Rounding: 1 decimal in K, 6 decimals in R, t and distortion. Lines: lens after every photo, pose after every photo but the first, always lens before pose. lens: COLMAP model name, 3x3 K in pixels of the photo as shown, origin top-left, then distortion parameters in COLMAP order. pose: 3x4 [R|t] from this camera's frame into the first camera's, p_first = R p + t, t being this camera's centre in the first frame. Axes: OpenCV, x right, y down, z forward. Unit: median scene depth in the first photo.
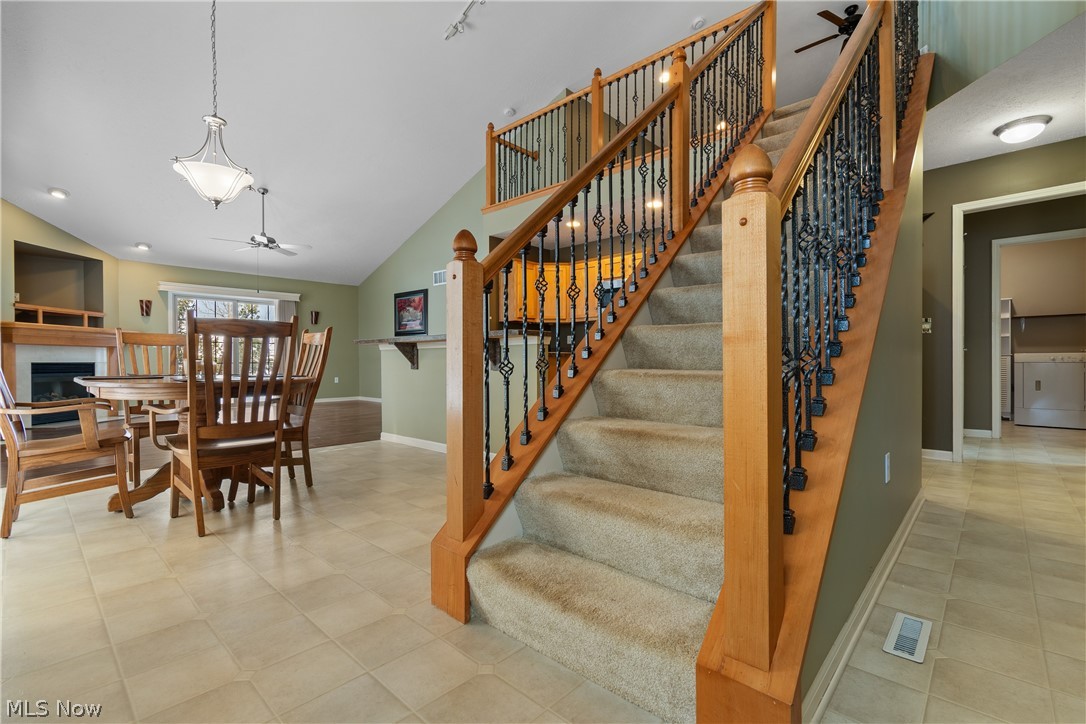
lens RADIAL K [[490.9, 0, 548.9], [0, 490.9, 361.9], [0, 0, 1]] dist [0.031852, -0.001210]
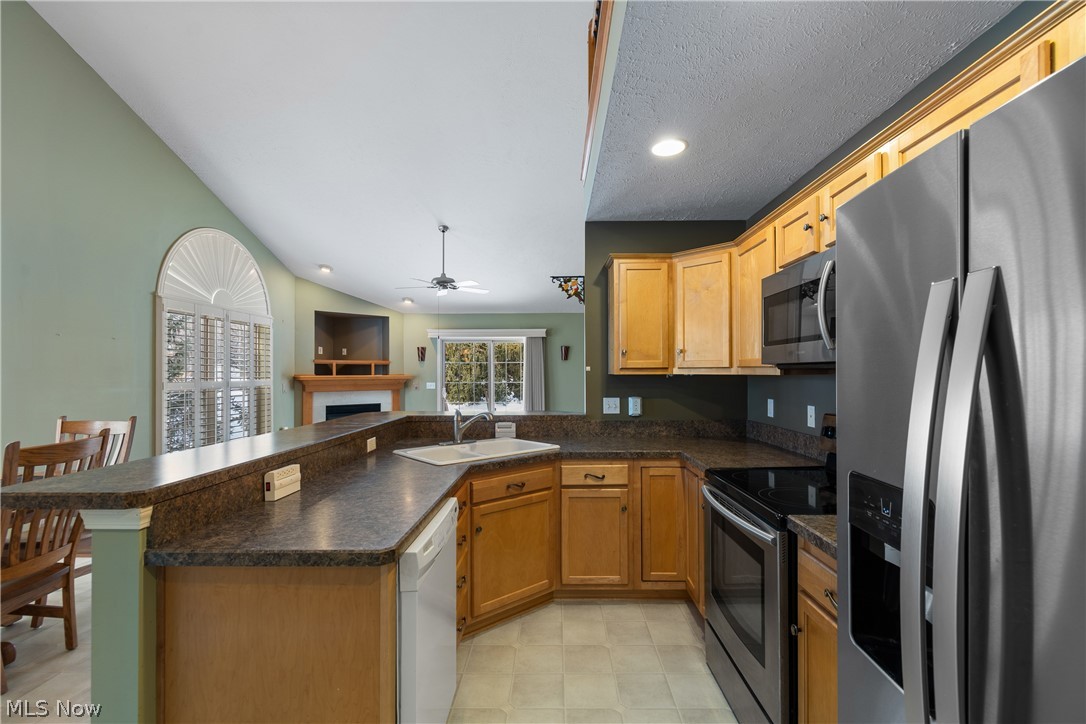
lens RADIAL K [[490.9, 0, 549.2], [0, 490.9, 372.9], [0, 0, 1]] dist [0.031852, -0.001210]
pose [[0.670714, 0.006056, -0.741691, 0.228628], [-0.004285, 0.999982, 0.004290, -0.077177], [0.741703, 0.000301, 0.670728, 0.510559]]
